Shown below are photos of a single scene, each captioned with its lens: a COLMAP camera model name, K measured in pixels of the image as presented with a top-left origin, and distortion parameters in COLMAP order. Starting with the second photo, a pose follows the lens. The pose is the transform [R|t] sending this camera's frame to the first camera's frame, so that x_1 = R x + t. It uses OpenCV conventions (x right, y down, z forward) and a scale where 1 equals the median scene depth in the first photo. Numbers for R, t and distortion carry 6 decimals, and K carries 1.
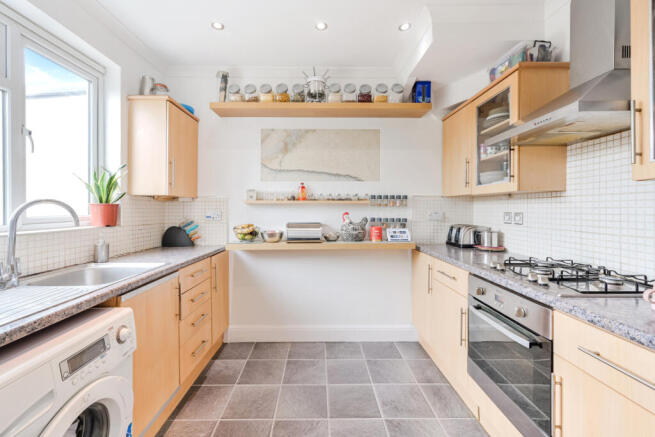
lens RADIAL K [[285.2, 0, 325.7], [0, 285.2, 208.4], [0, 0, 1]] dist [-0.000346, -0.000178]
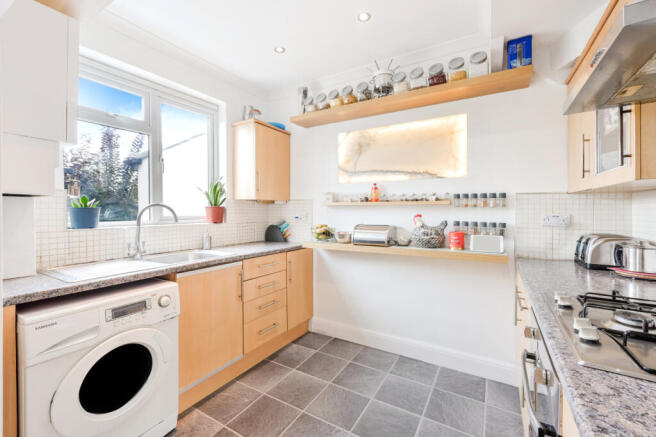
lens RADIAL K [[281.7, 0, 328.1], [0, 281.7, 209.9], [0, 0, 1]] dist [-0.000362, 0.000008]
pose [[0.848933, 0.000043, -0.528500, 0.305640], [0.000196, 1.000000, 0.000396, -0.000259], [0.528500, -0.000439, 0.848933, 0.116968]]
